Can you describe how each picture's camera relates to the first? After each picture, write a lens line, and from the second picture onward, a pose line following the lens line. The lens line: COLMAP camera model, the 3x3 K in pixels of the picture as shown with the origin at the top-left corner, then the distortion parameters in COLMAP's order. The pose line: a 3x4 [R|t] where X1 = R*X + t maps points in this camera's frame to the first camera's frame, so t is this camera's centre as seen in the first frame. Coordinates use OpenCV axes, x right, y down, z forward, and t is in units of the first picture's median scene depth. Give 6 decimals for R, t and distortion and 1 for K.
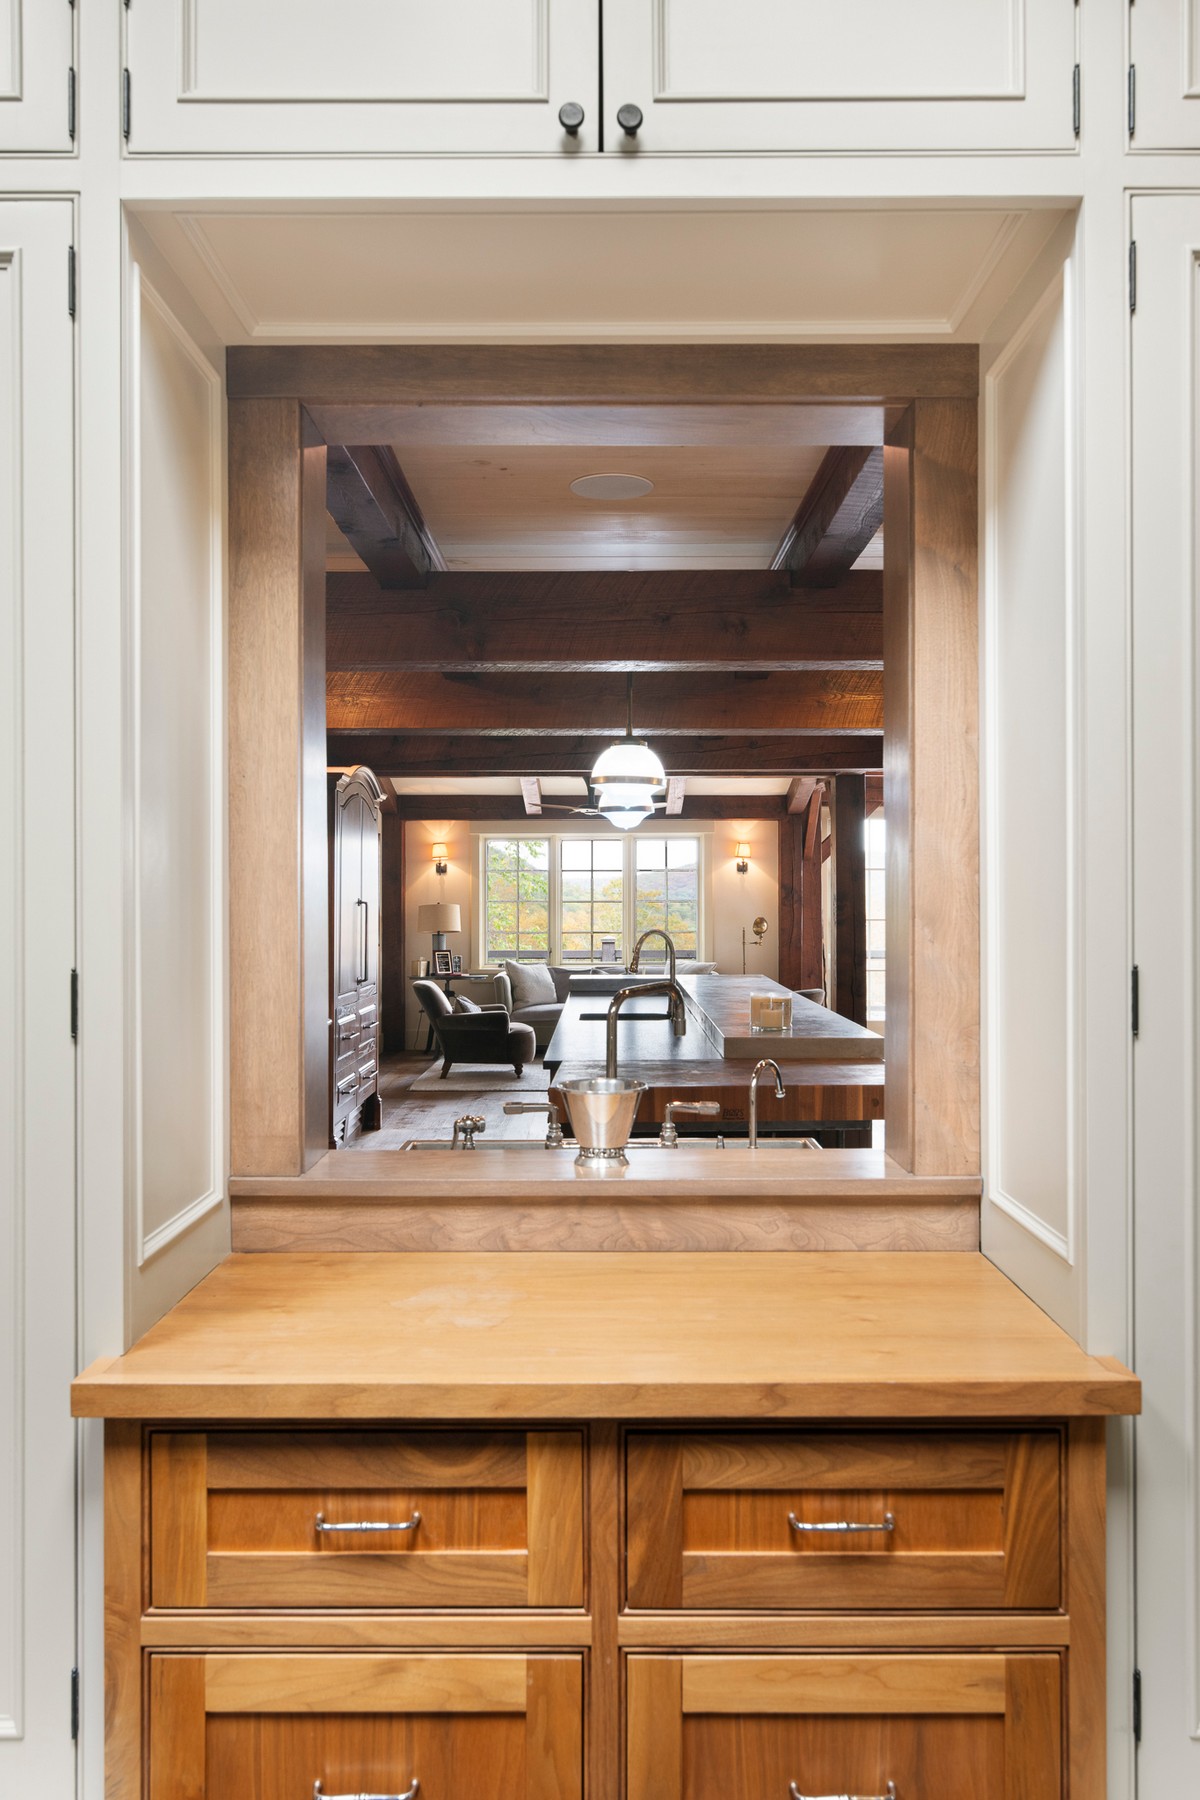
lens RADIAL K [[1369.8, 0, 600.0], [0, 1369.8, 900.0], [0, 0, 1]] dist [-0.000226, -0.000049]
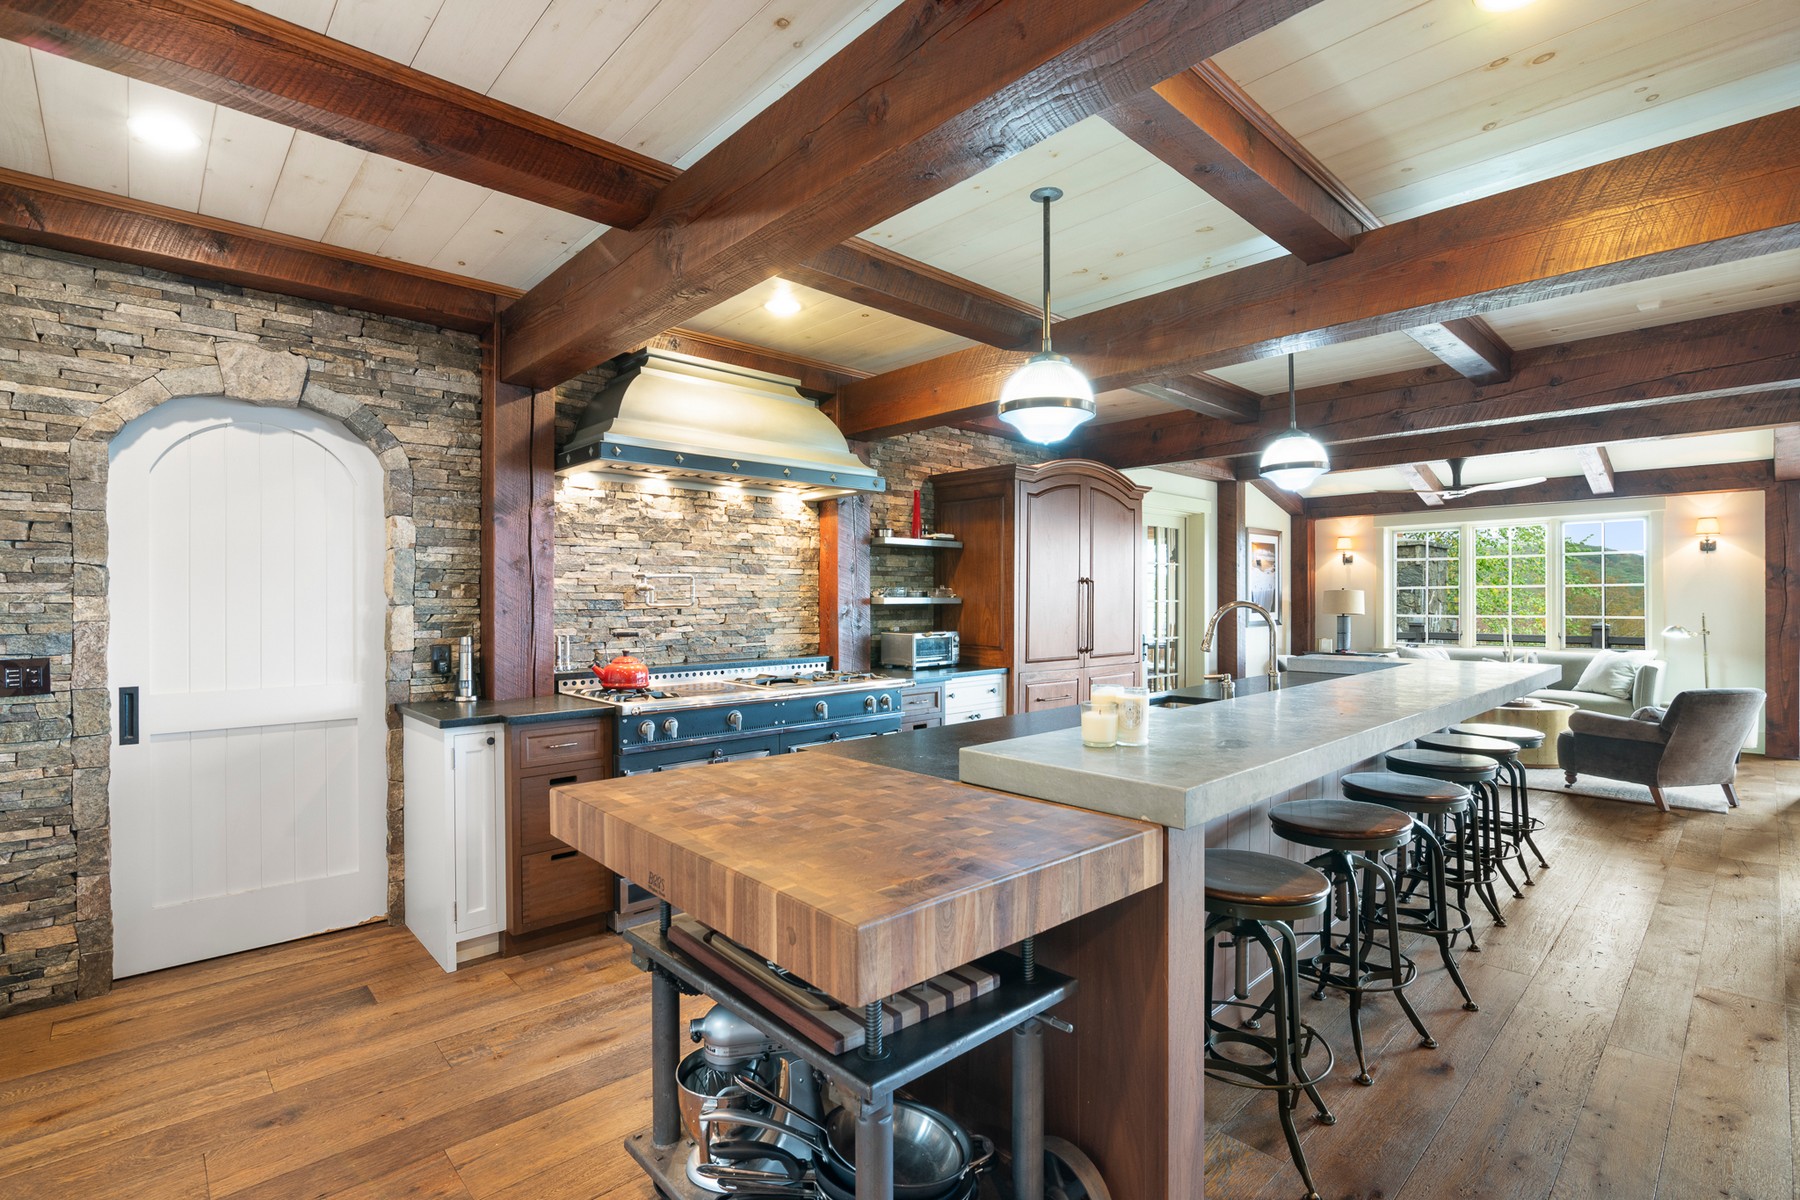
lens RADIAL K [[827.2, 0, 893.4], [0, 827.2, 599.8], [0, 0, 1]] dist [-0.018860, 0.001448]
pose [[0.682049, -0.000298, -0.731306, 0.131664], [0.001525, 0.999998, 0.001014, 0.010018], [0.731305, -0.001806, 0.682048, 0.254762]]
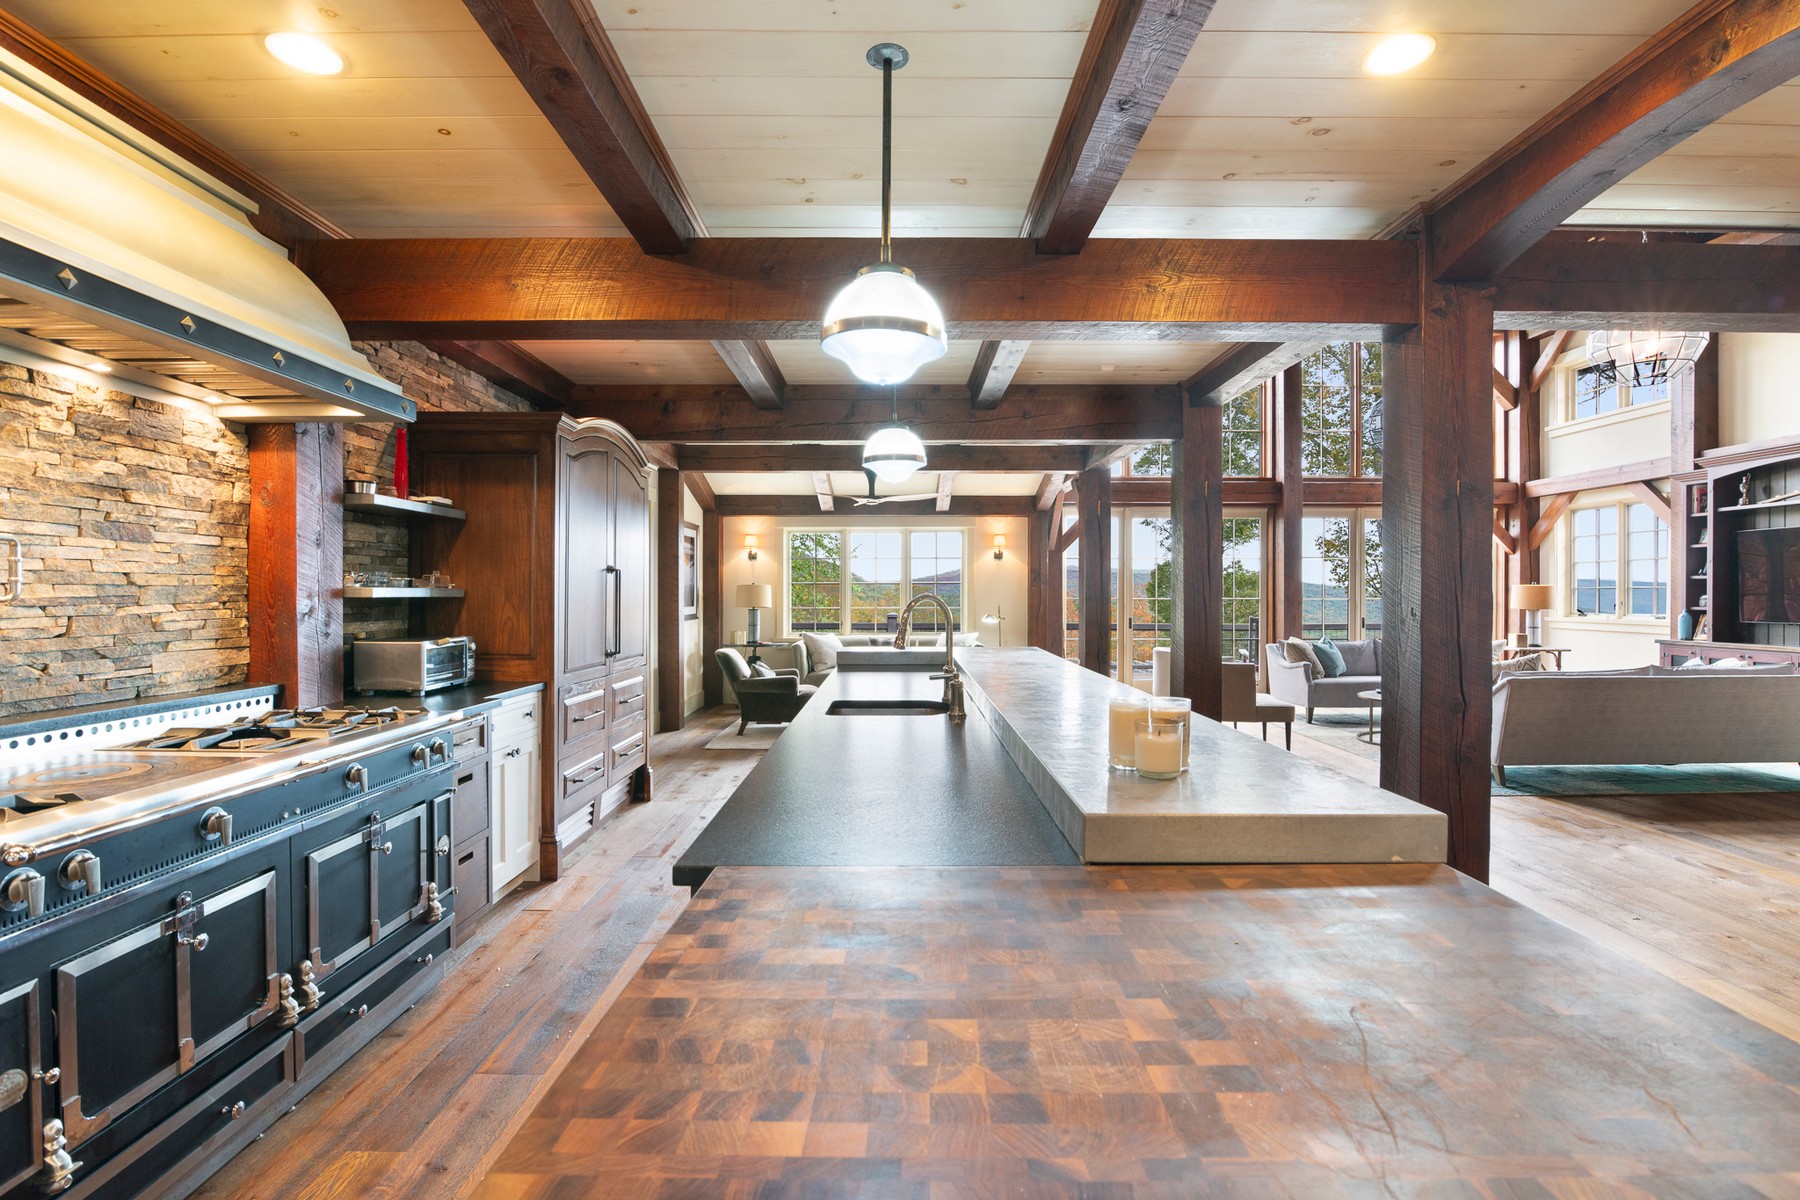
lens RADIAL K [[827.2, 0, 893.4], [0, 827.2, 599.8], [0, 0, 1]] dist [-0.018860, 0.001448]
pose [[0.999996, 0.002952, -0.000156, 0.010604], [-0.002951, 0.999967, 0.007599, 0.010686], [0.000179, -0.007598, 0.999971, 0.266450]]
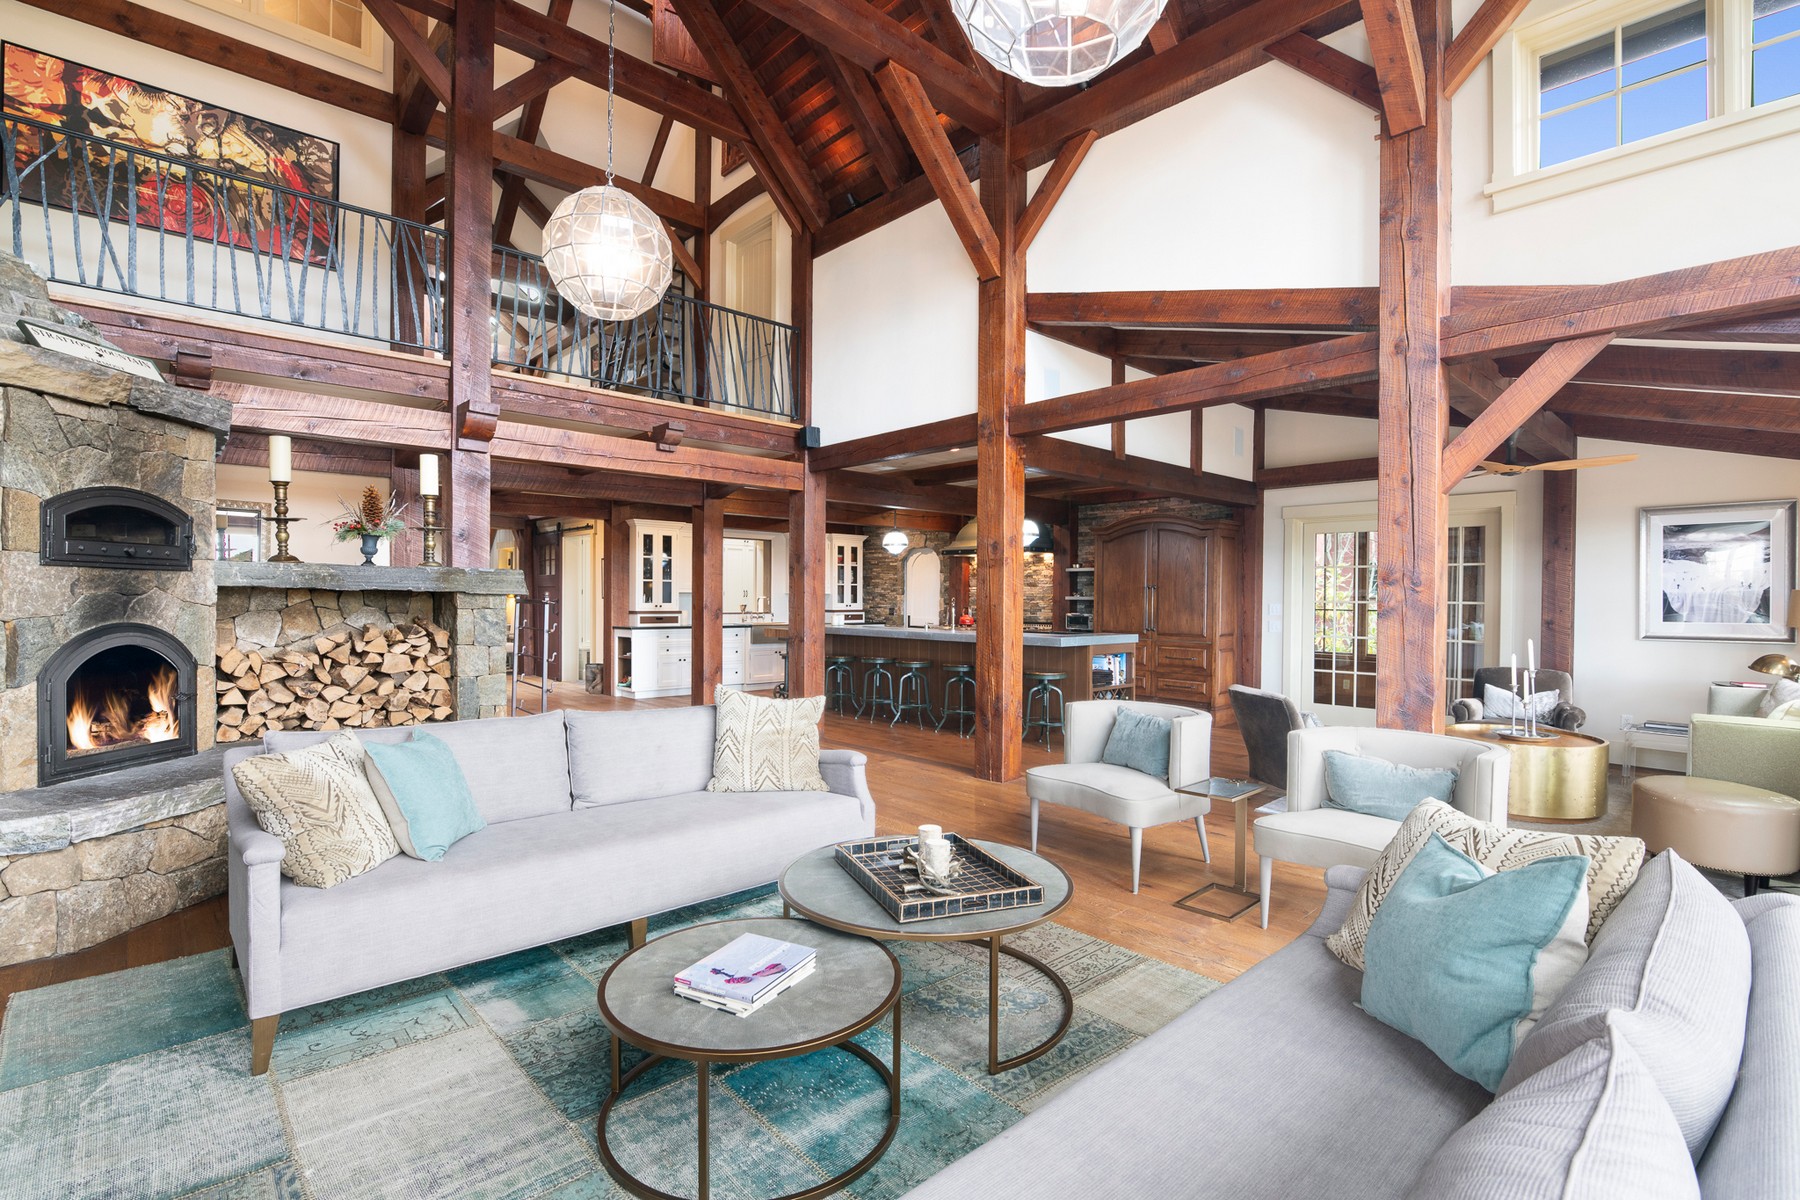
lens RADIAL K [[827.2, 0, 893.4], [0, 827.2, 599.8], [0, 0, 1]] dist [-0.018860, 0.001448]
pose [[-0.736460, -0.000489, -0.676481, 0.511682], [-0.006528, 0.999958, 0.006385, 0.008472], [0.676450, 0.009118, -0.736432, 0.966347]]
